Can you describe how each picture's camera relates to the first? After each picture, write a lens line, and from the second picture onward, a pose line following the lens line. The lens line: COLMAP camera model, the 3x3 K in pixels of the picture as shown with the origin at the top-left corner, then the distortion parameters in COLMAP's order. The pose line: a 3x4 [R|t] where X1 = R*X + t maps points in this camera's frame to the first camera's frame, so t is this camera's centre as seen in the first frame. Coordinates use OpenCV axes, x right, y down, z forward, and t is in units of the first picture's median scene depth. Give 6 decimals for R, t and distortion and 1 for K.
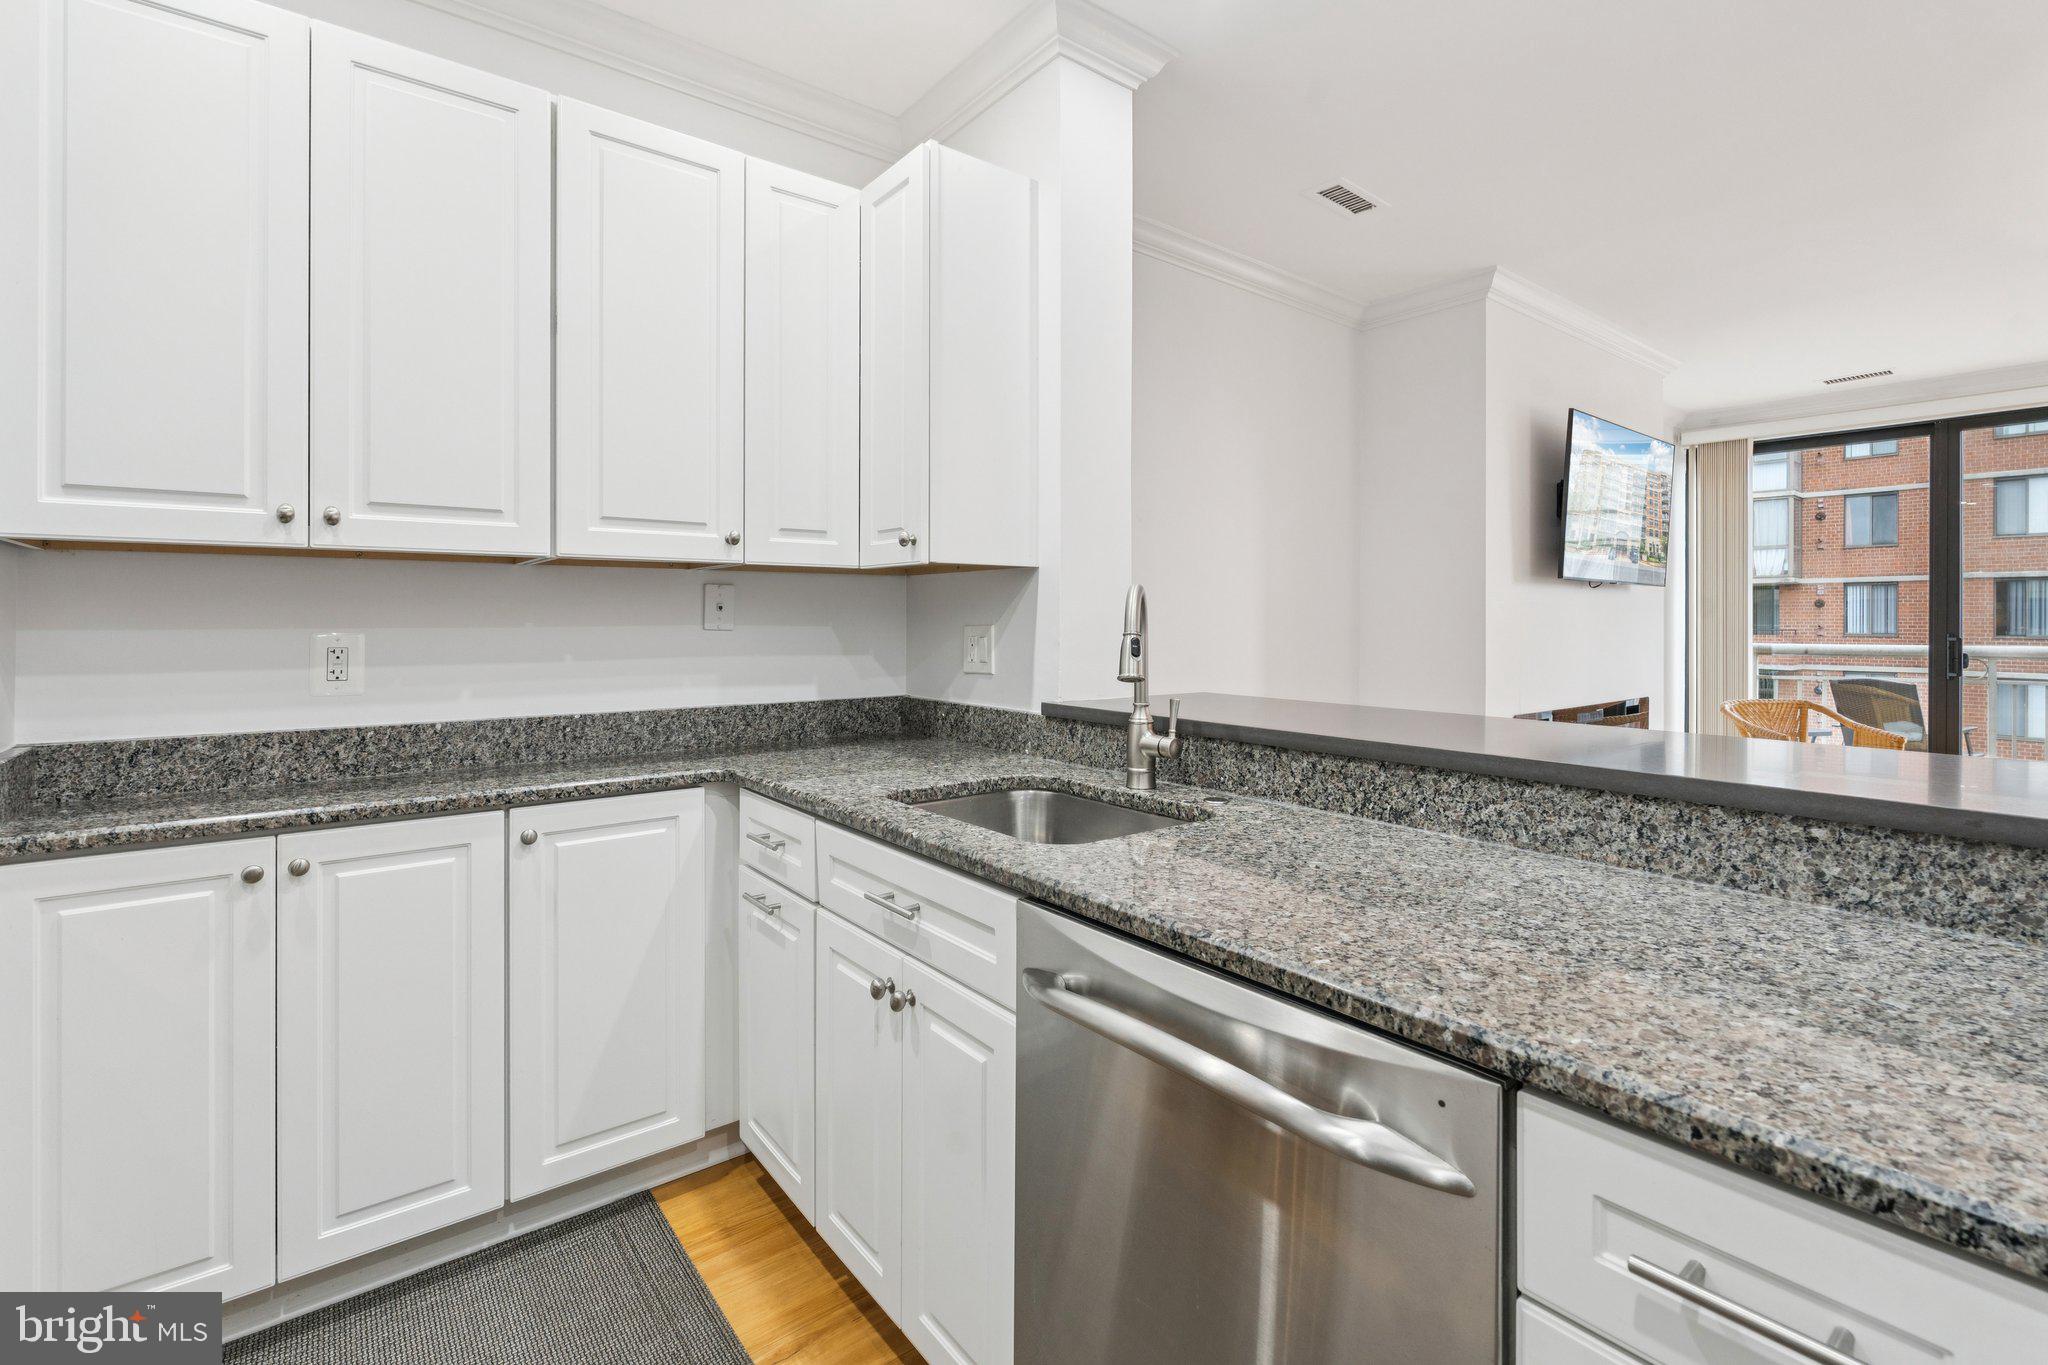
lens RADIAL K [[907.8, 0, 993.8], [0, 907.8, 618.7], [0, 0, 1]] dist [-0.005676, -0.000540]
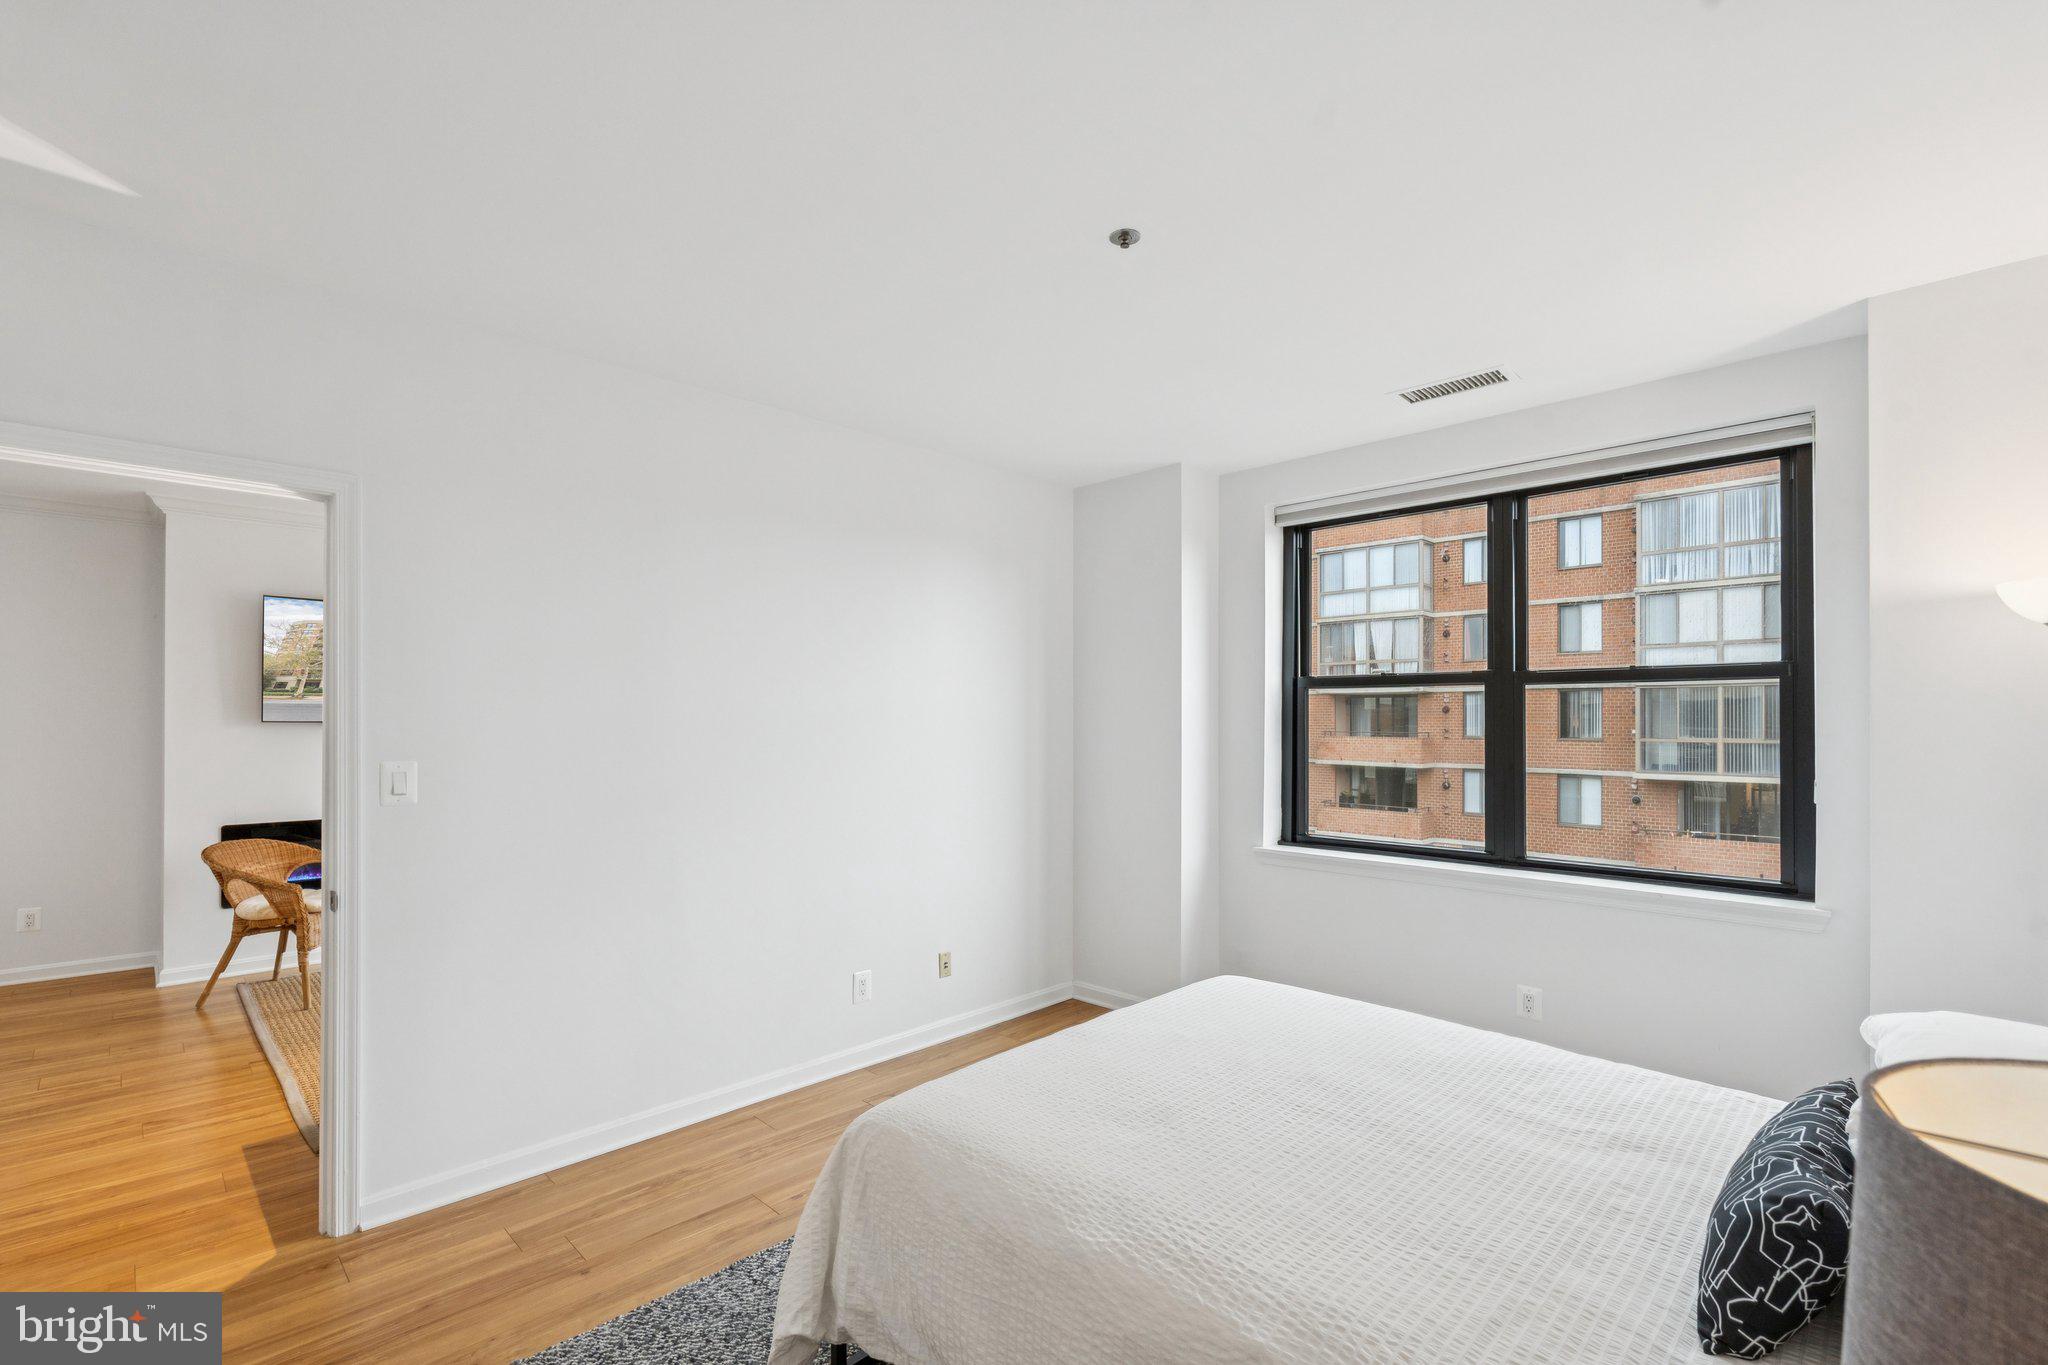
lens RADIAL K [[907.8, 0, 998.3], [0, 907.8, 724.4], [0, 0, 1]] dist [-0.005676, -0.000540]
pose [[0.992613, -0.005179, 0.121211, 0.249950], [0.004785, 0.999982, 0.003541, -0.007209], [-0.121227, -0.002935, 0.992620, -0.075233]]
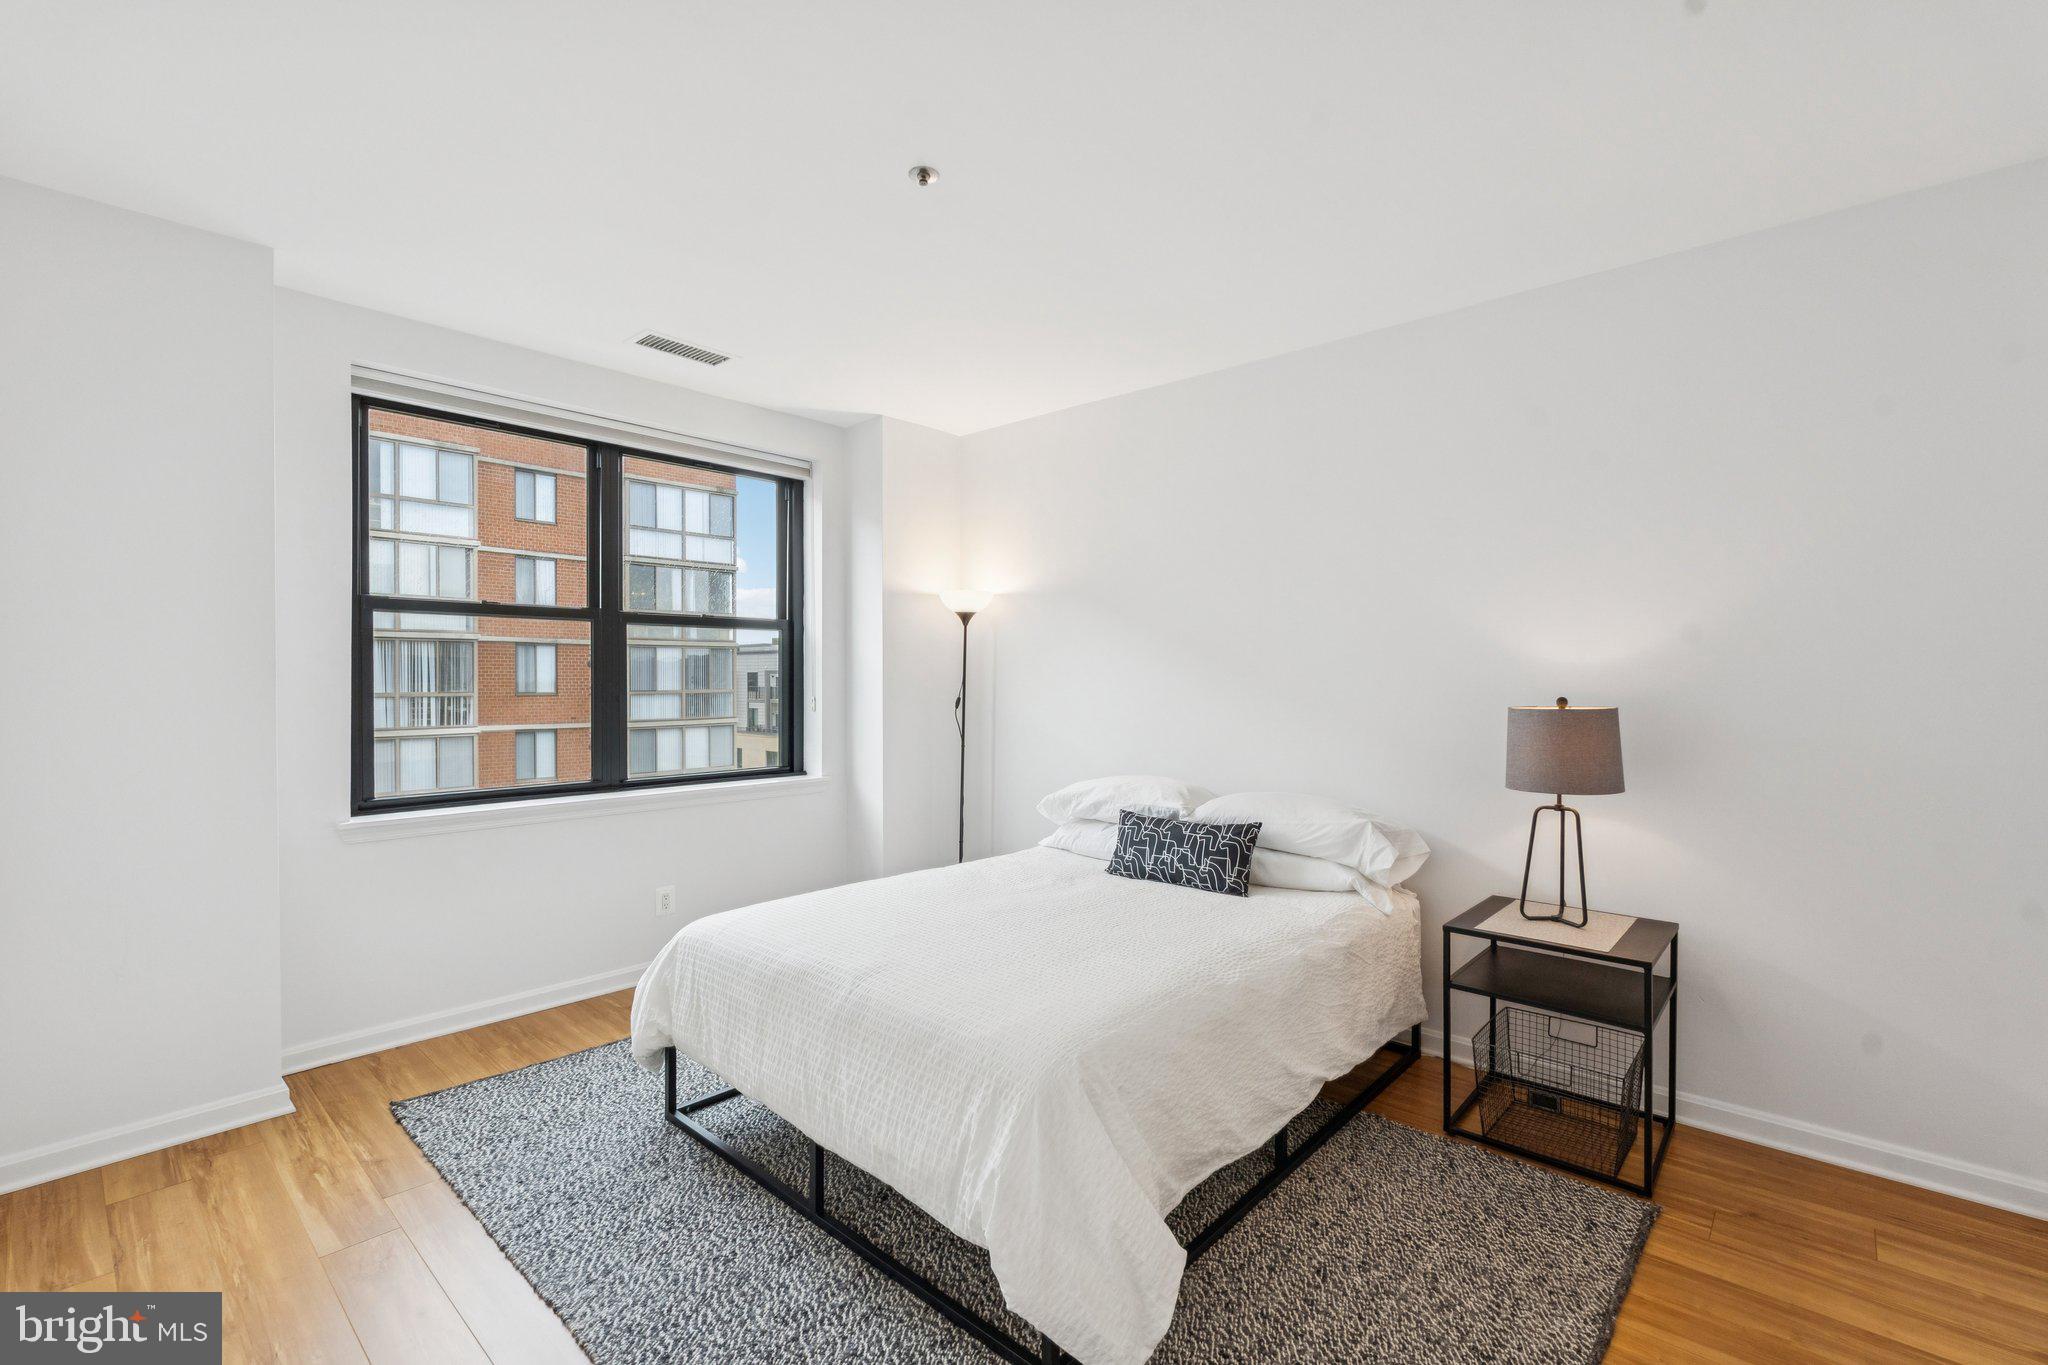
lens RADIAL K [[907.8, 0, 1029.9], [0, 907.8, 690.0], [0, 0, 1]] dist [-0.005676, -0.000540]
pose [[-0.184557, -0.017175, 0.982672, 0.173235], [-0.000574, 0.999849, 0.017368, -0.003416], [-0.982822, 0.002641, -0.184539, 0.025987]]
